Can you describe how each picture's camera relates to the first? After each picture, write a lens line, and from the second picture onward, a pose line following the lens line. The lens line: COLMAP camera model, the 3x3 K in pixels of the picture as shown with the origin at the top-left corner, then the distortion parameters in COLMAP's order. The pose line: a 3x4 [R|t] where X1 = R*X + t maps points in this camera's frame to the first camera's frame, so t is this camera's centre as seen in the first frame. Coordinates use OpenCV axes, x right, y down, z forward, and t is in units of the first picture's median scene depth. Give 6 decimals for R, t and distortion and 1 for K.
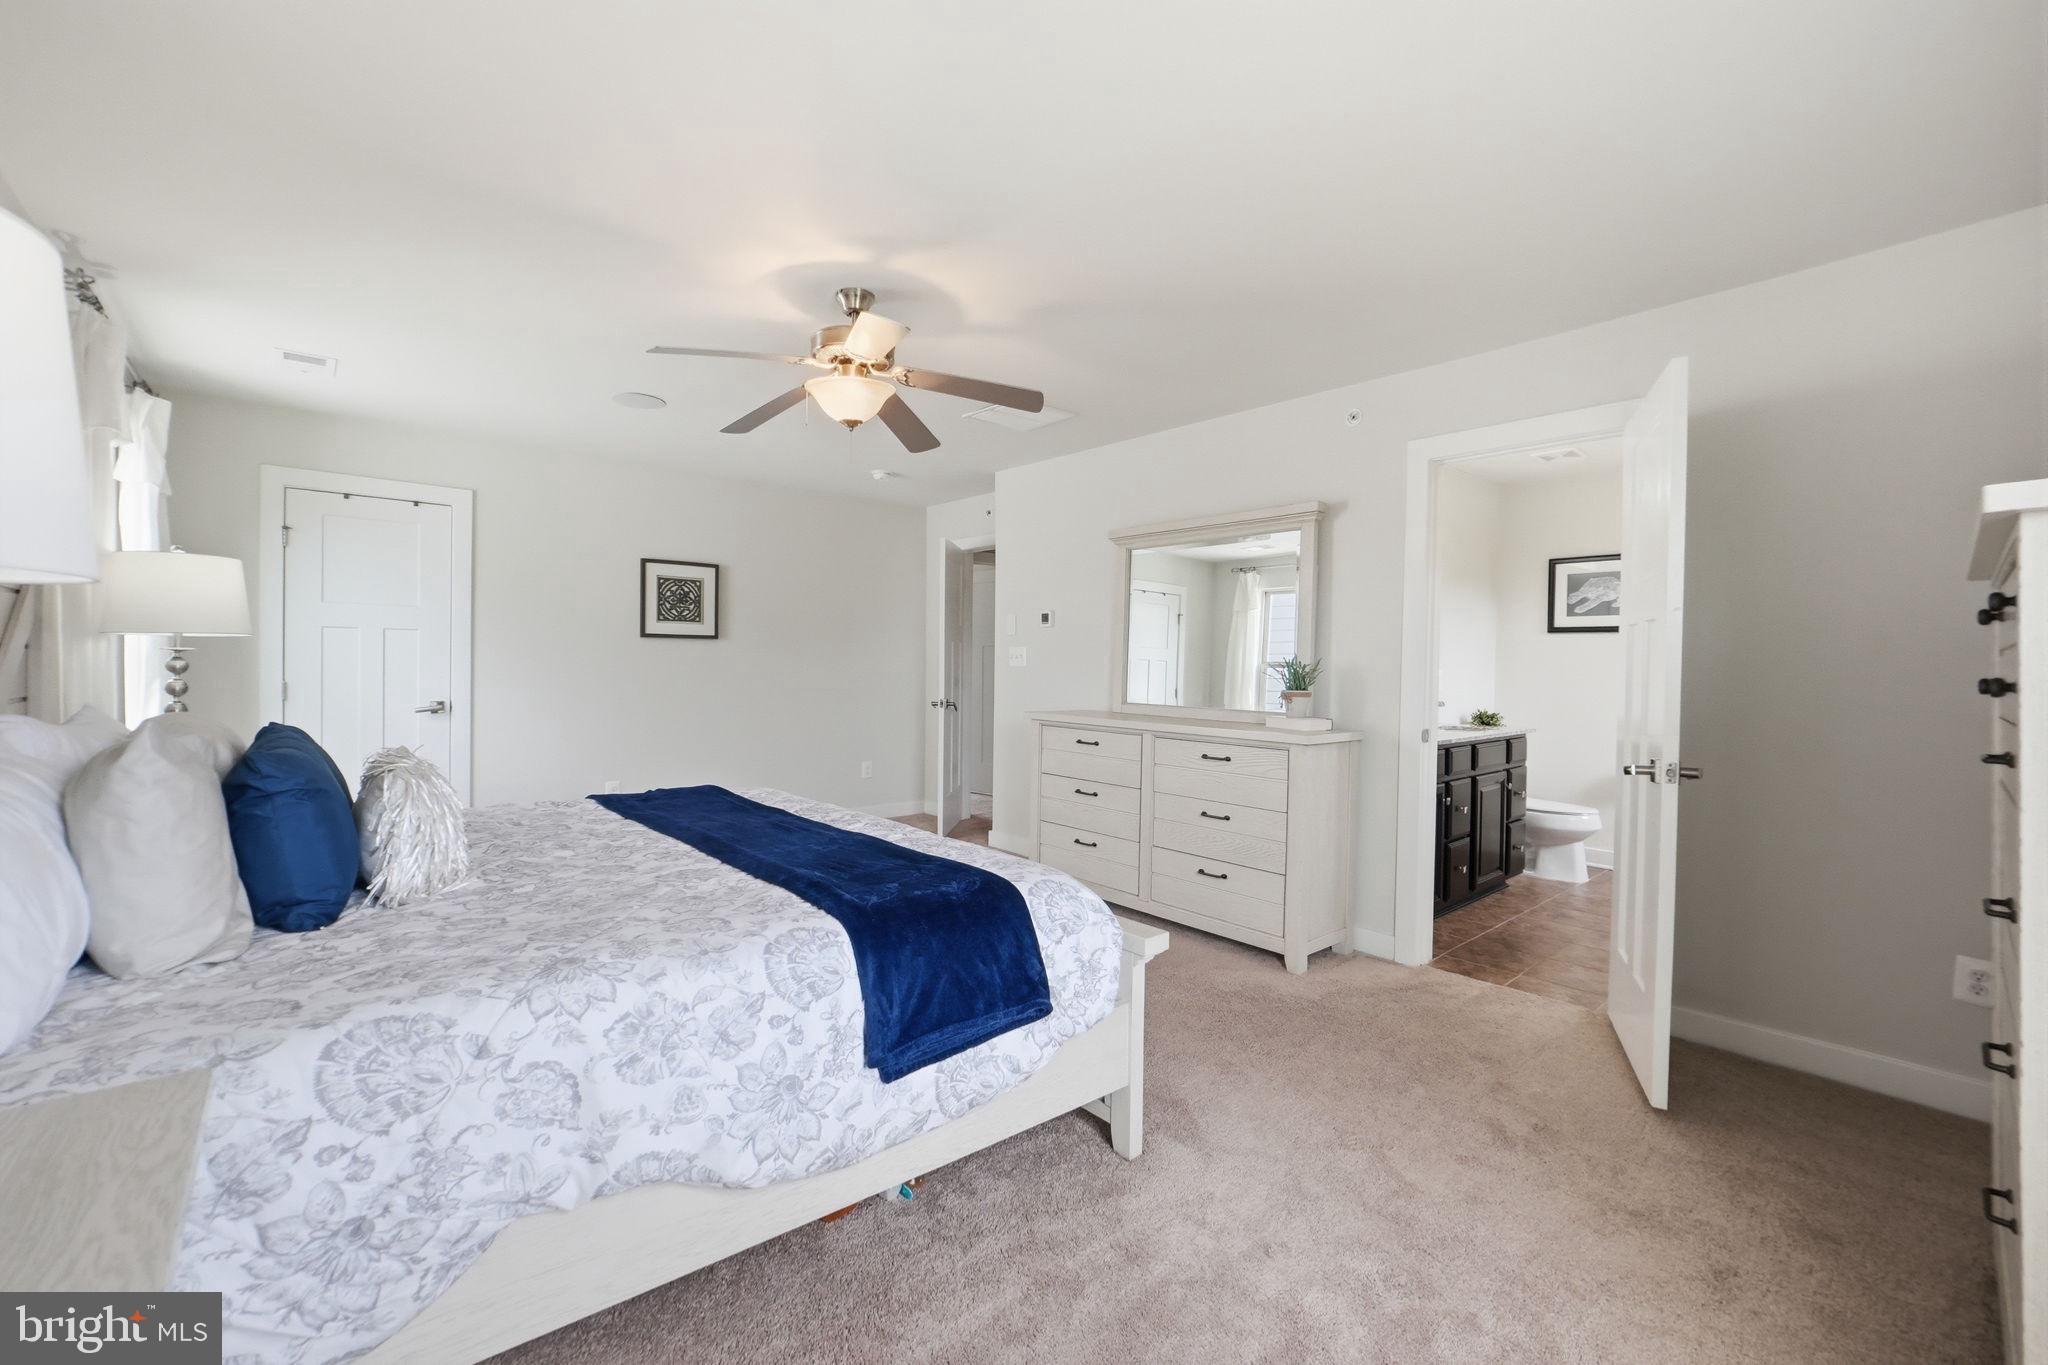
lens RADIAL K [[847.7, 0, 1021.8], [0, 847.7, 679.7], [0, 0, 1]] dist [0.000082, -0.000021]
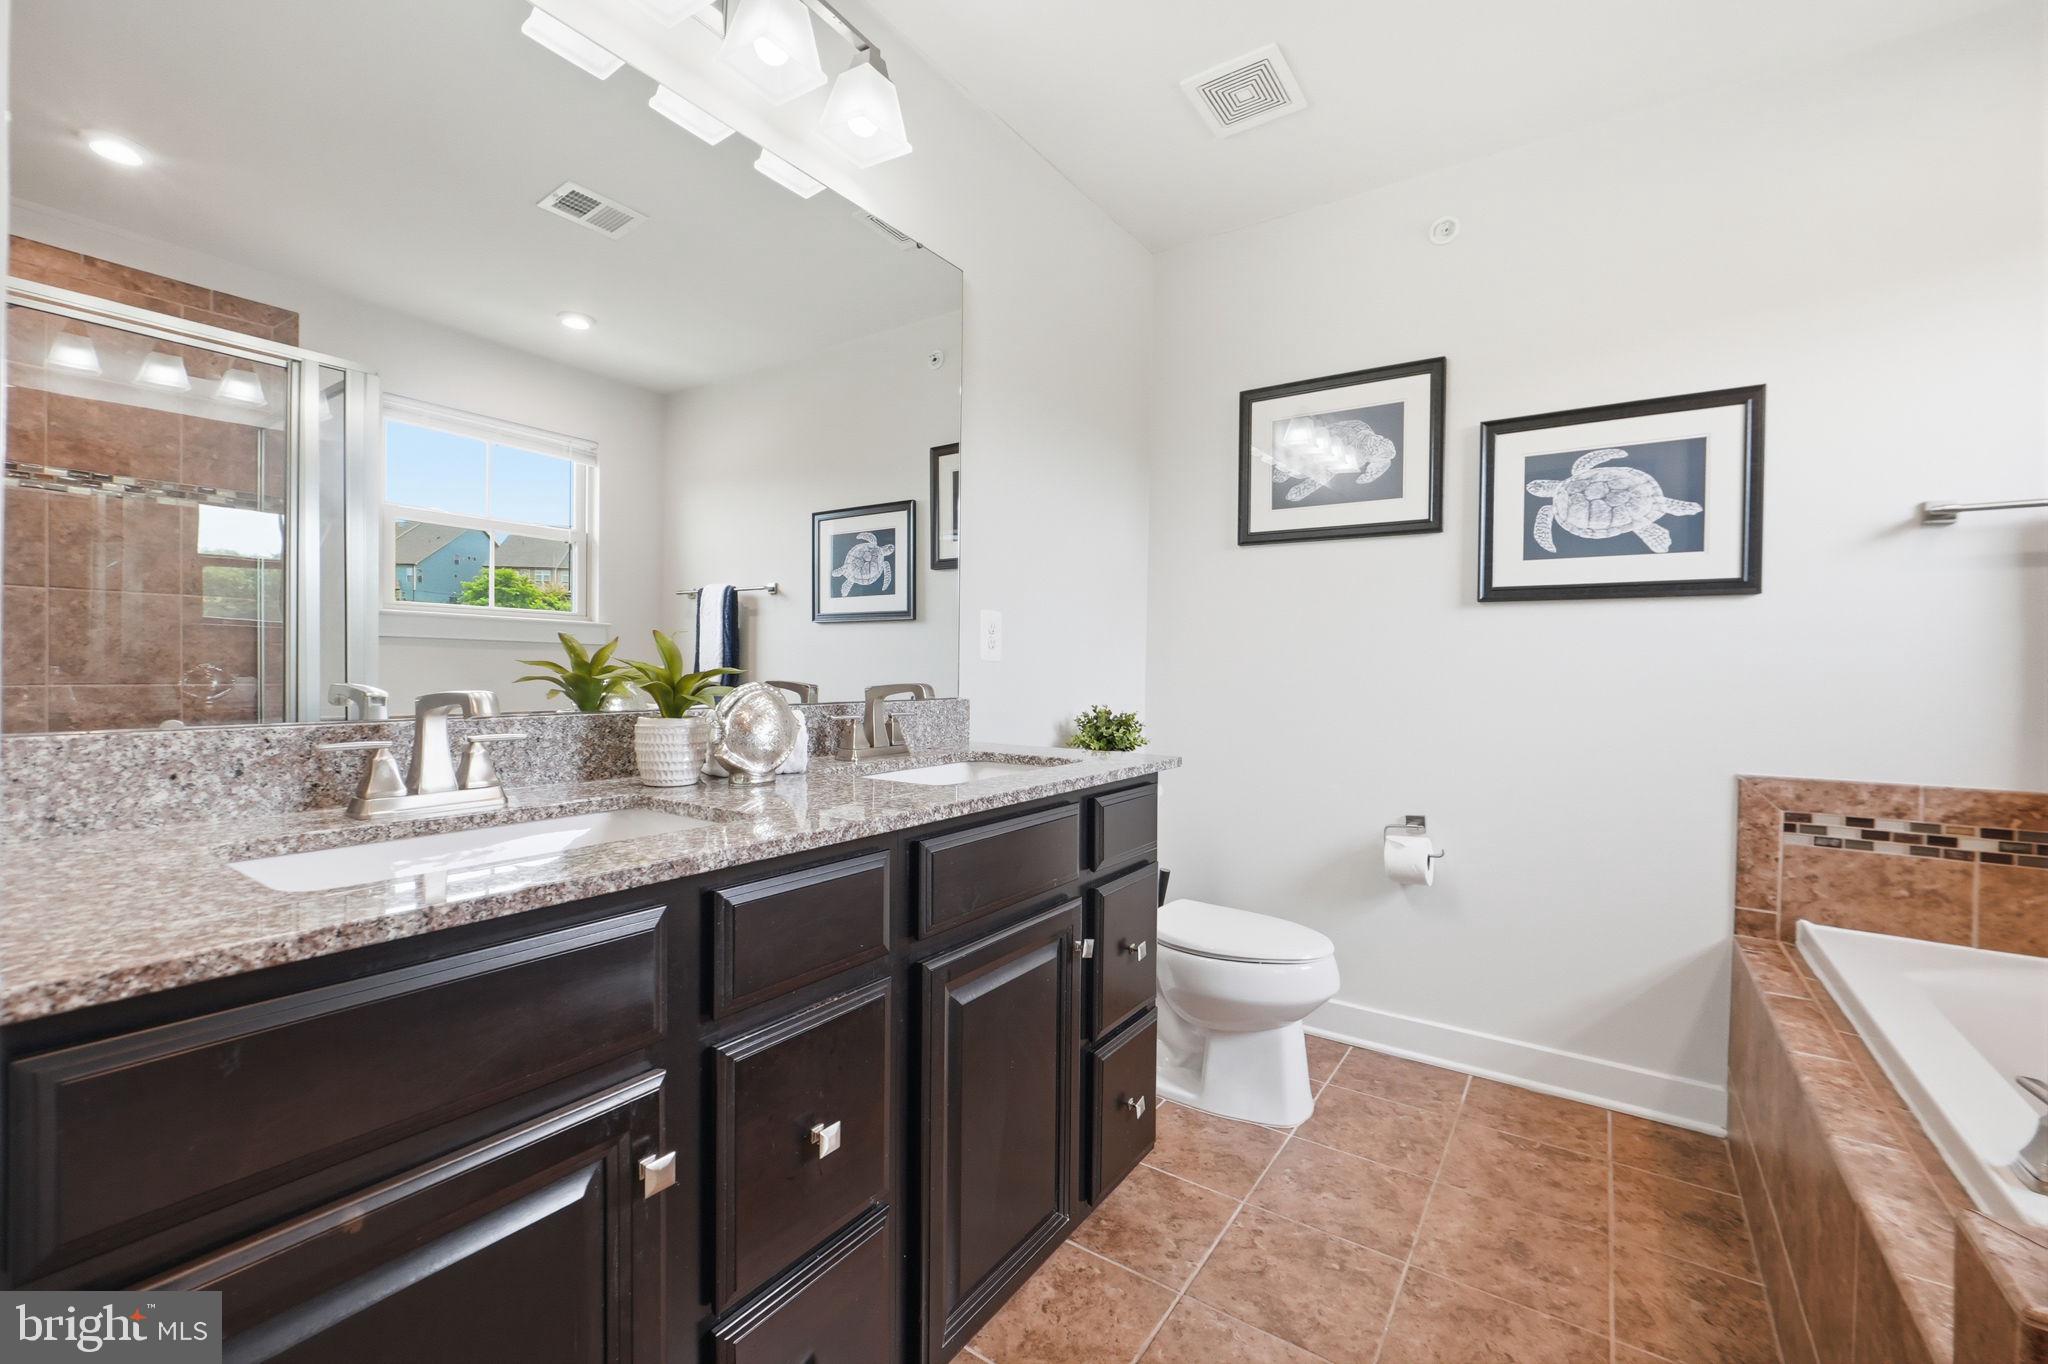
lens RADIAL K [[847.7, 0, 1025.2], [0, 847.7, 679.2], [0, 0, 1]] dist [0.000082, -0.000021]
pose [[0.971056, -0.007027, 0.238750, 0.395093], [0.007616, 0.999970, -0.001542, 0.020774], [-0.238732, 0.003316, 0.971080, 0.572960]]
